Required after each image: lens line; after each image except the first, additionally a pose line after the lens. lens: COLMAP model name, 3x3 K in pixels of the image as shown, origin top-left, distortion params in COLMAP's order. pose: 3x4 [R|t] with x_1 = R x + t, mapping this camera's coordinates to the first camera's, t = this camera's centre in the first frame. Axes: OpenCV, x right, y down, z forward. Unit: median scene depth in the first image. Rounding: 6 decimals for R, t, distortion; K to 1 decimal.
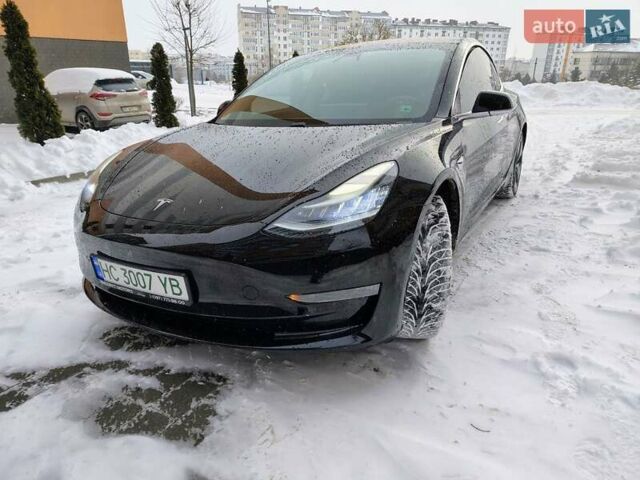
lens RADIAL K [[440.8, 0, 320.2], [0, 440.8, 245.2], [0, 0, 1]] dist [0.018427, -0.018741]
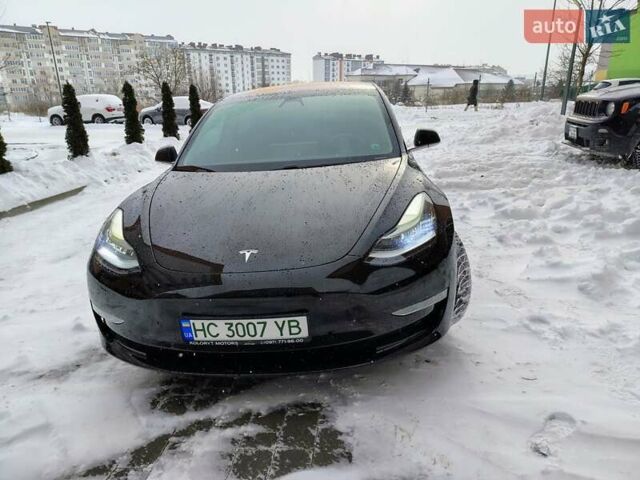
lens RADIAL K [[440.8, 0, 320.5], [0, 440.8, 239.2], [0, 0, 1]] dist [0.018427, -0.018741]
pose [[0.909307, -0.148201, 0.388842, -0.583746], [0.170095, 0.985176, -0.022281, -0.075209], [-0.379775, 0.086400, 0.921035, -0.043026]]
